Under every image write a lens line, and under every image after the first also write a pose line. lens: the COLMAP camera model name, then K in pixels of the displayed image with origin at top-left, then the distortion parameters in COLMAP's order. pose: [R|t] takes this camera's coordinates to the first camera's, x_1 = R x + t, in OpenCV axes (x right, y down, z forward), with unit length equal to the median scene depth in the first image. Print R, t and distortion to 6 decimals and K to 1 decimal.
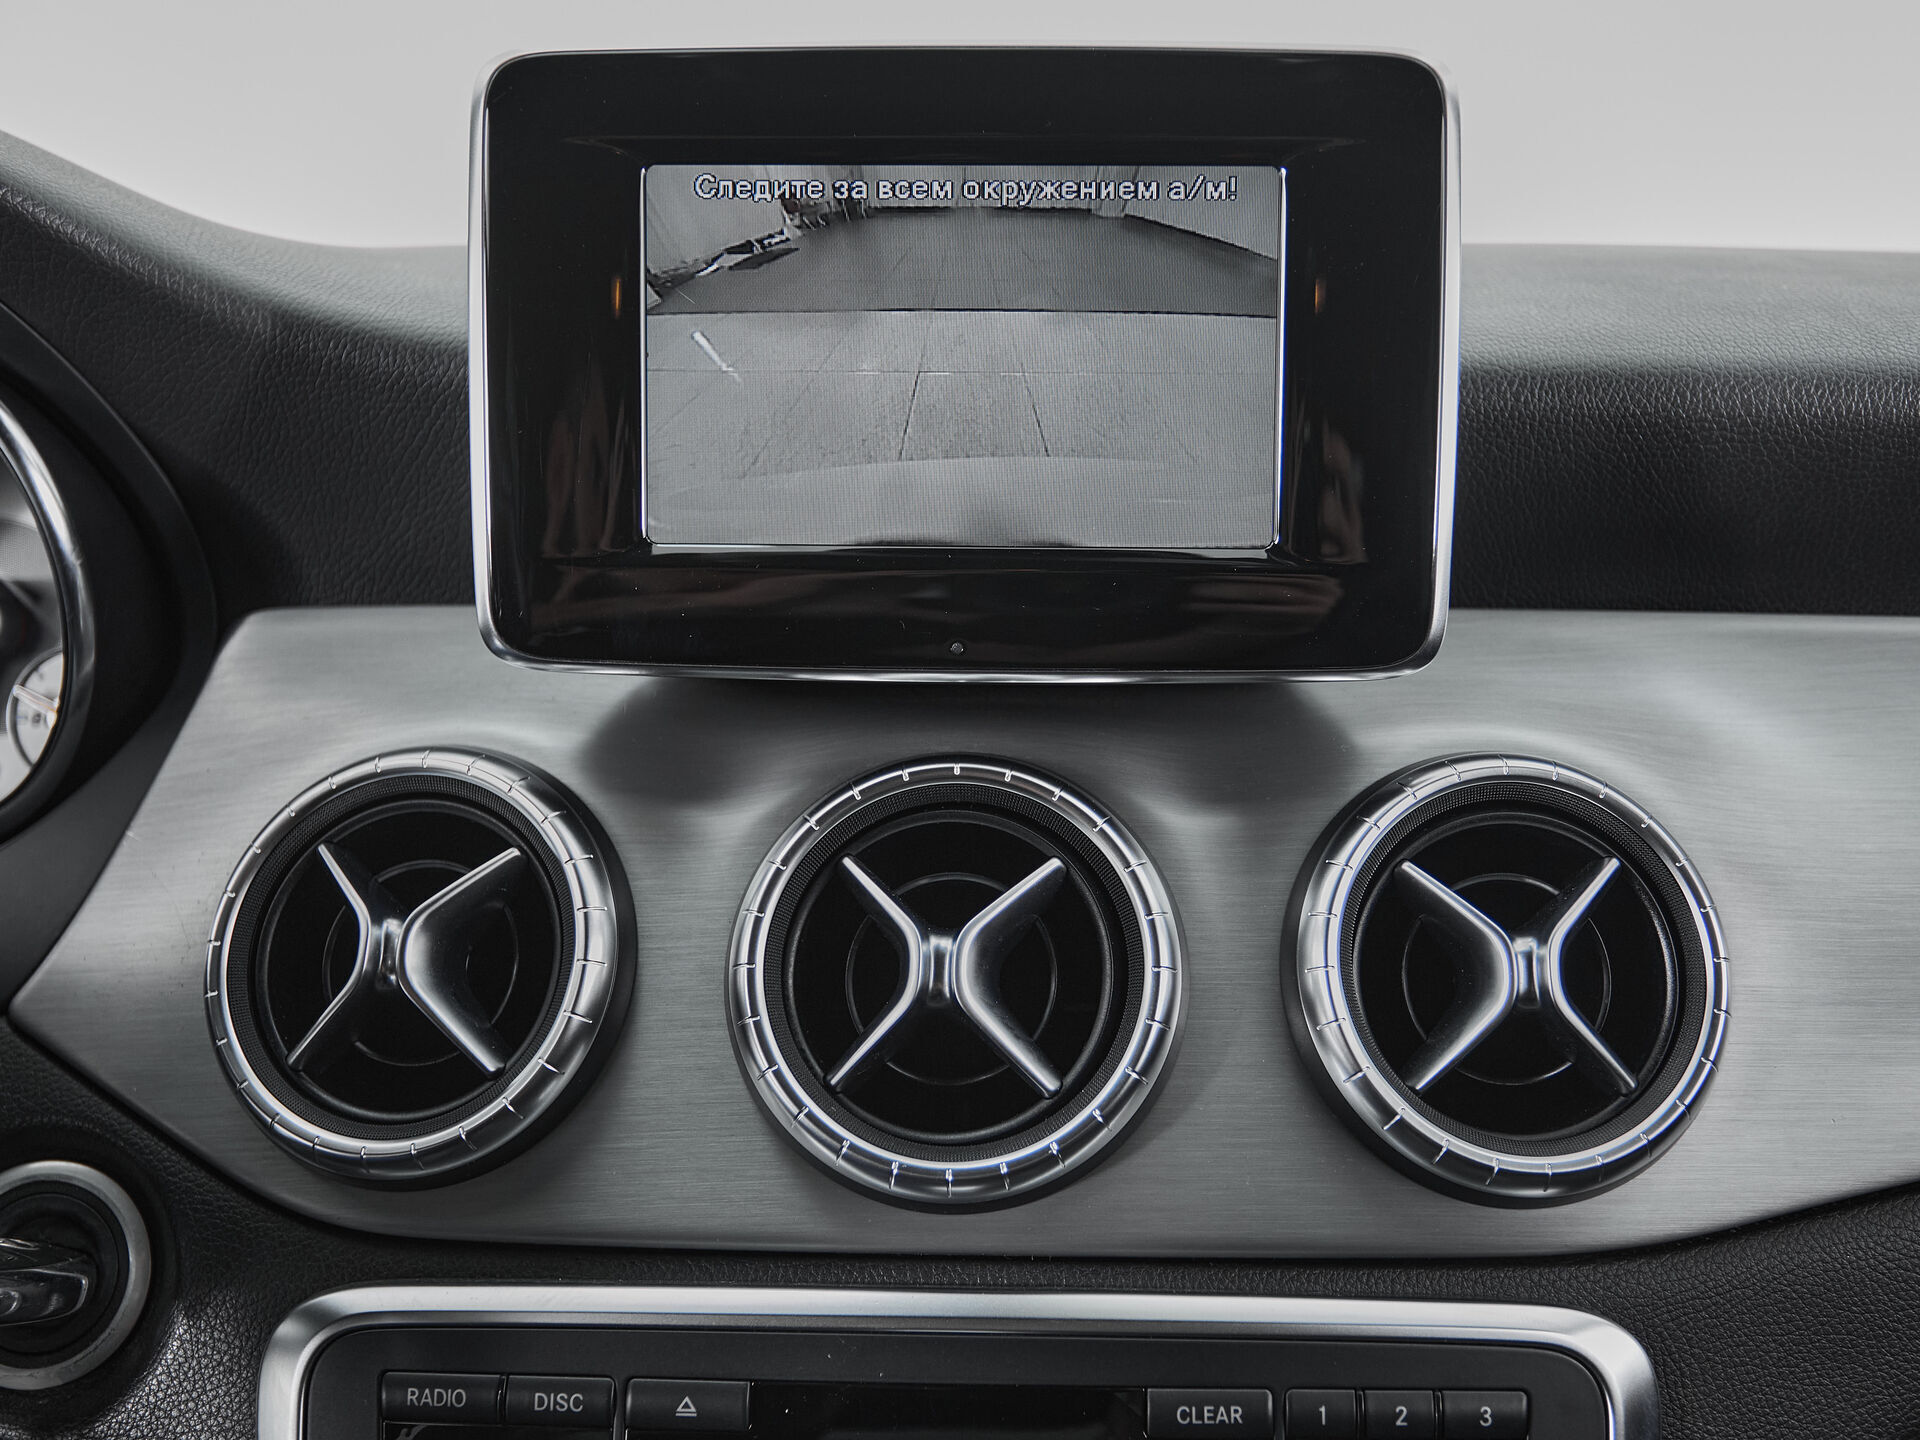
lens RADIAL K [[1975.1, 0, 1012.7], [0, 1975.1, 758.0], [0, 0, 1]] dist [-0.013855, 0.008875]
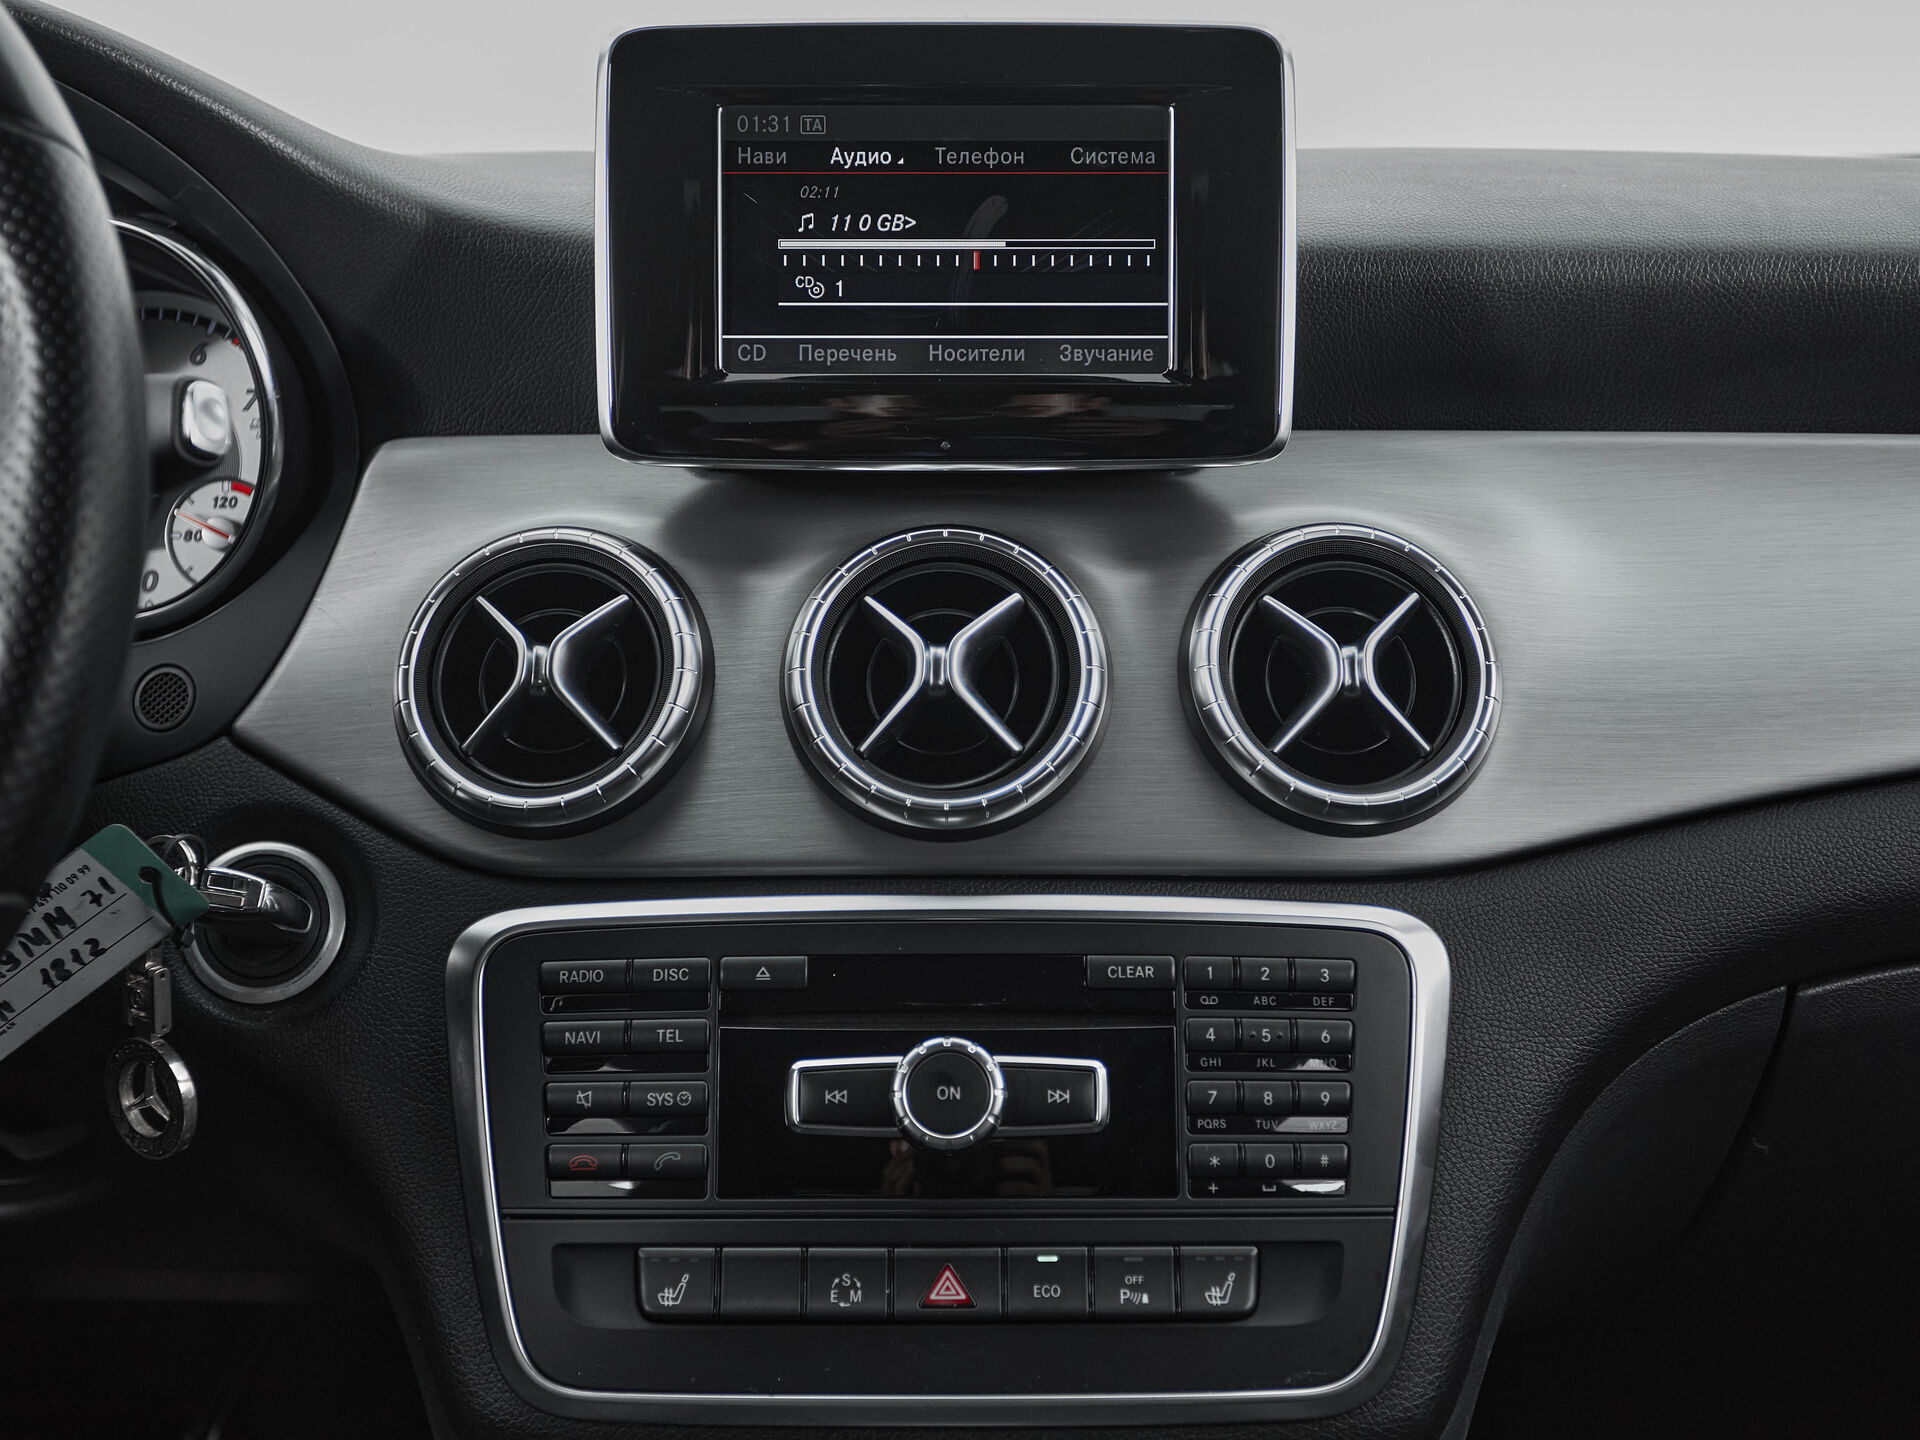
lens RADIAL K [[2696.1, 0, 960.0], [0, 2696.1, 720.0], [0, 0, 1]] dist [0.023098, 0.033600]
pose [[0.999636, -0.009099, 0.025381, -0.068470], [0.010094, 0.999174, -0.039365, 0.215887], [-0.025002, 0.039607, 0.998902, -0.912721]]
